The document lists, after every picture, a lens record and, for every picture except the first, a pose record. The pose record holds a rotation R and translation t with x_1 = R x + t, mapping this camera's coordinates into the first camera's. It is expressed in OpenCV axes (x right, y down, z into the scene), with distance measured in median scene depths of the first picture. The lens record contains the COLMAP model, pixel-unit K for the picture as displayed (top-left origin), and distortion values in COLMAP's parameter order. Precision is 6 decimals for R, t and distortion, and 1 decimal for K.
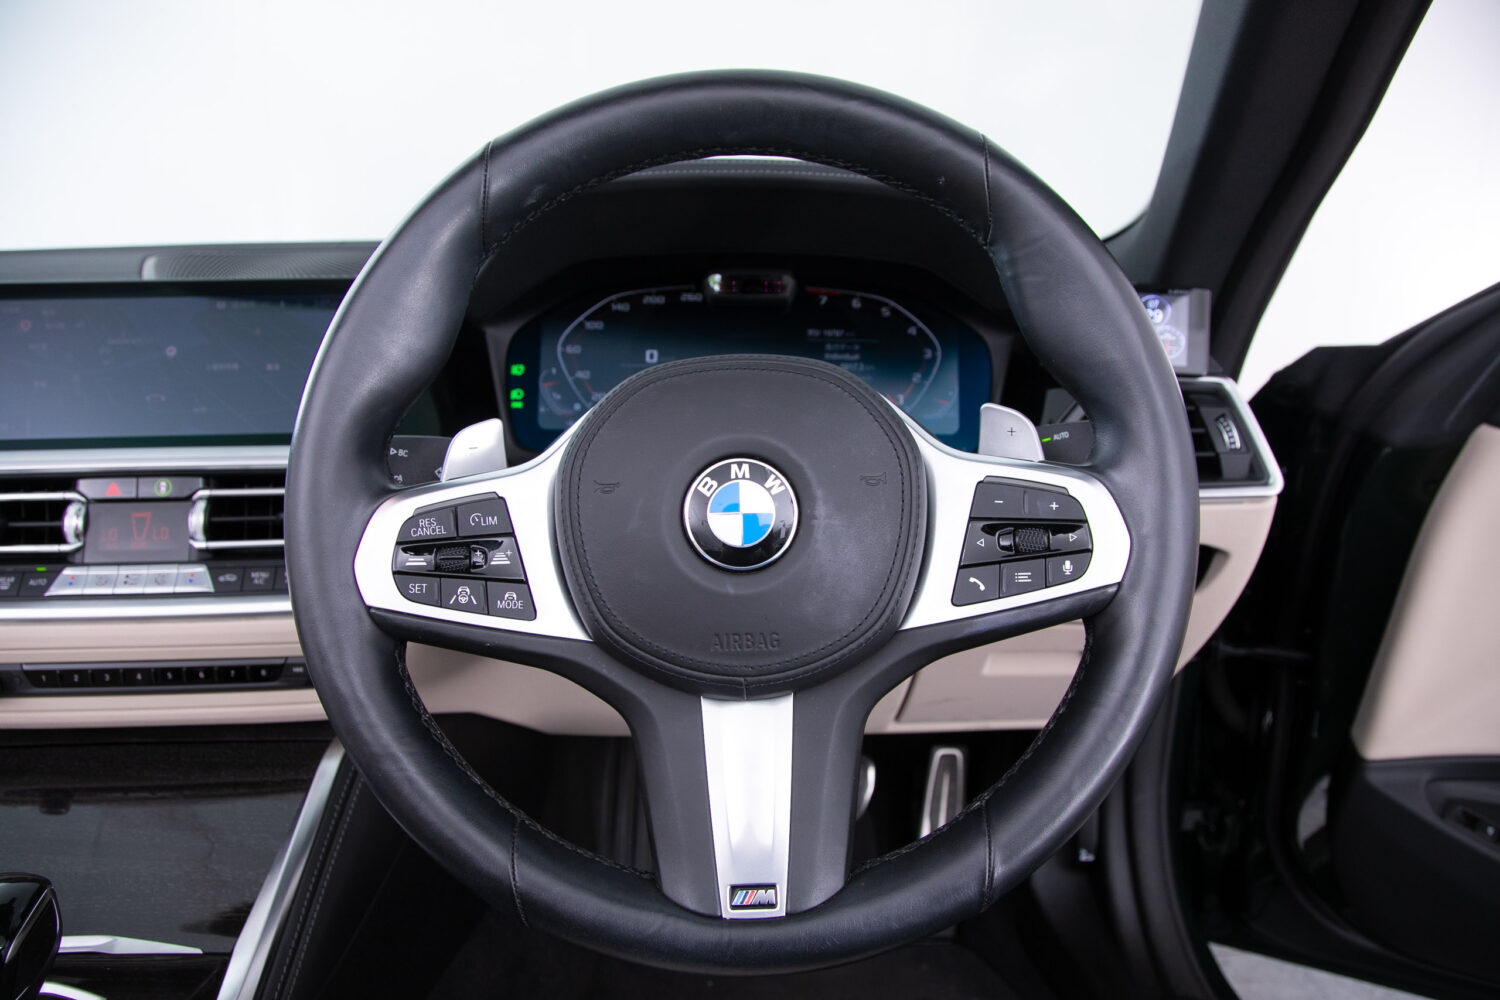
lens RADIAL K [[1003.7, 0, 812.9], [0, 1003.7, 466.2], [0, 0, 1]] dist [-0.106131, -0.000679]
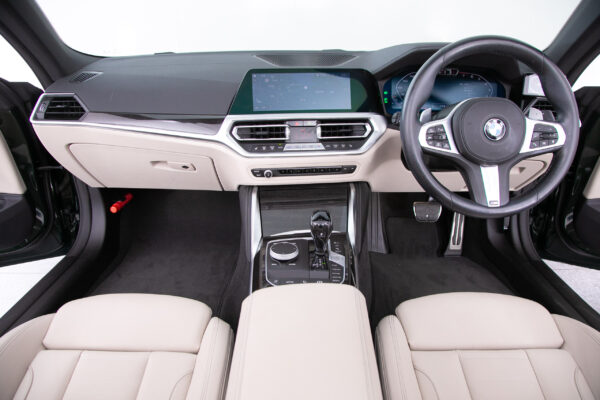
lens RADIAL K [[417.3, 0, 299.9], [0, 417.3, 209.9], [0, 0, 1]] dist [-0.104428, 0.004400]
pose [[0.999634, 0.007355, -0.026035, -0.967172], [-0.001757, 0.977957, 0.208800, 0.020451], [0.026997, -0.208678, 0.977612, -1.083199]]
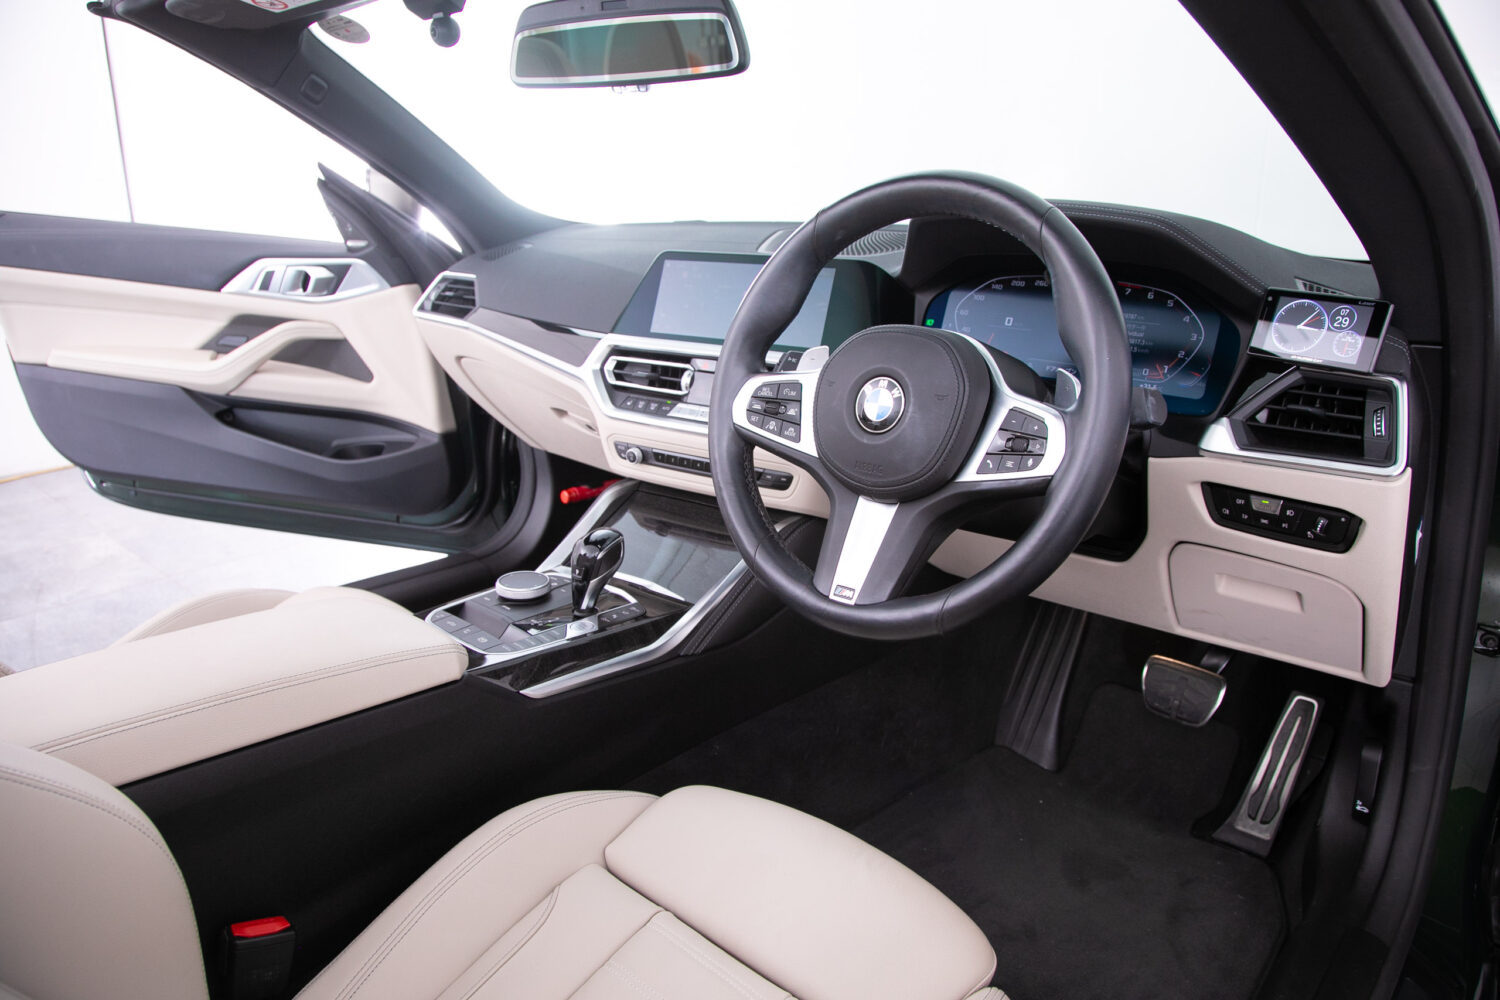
lens RADIAL K [[1043.2, 0, 749.7], [0, 1043.2, 524.8], [0, 0, 1]] dist [-0.104428, 0.004400]
pose [[0.702770, 0.210643, -0.679517, 1.138121], [-0.140867, 0.977450, 0.157312, -0.005457], [0.697331, -0.014833, 0.716596, -0.614220]]
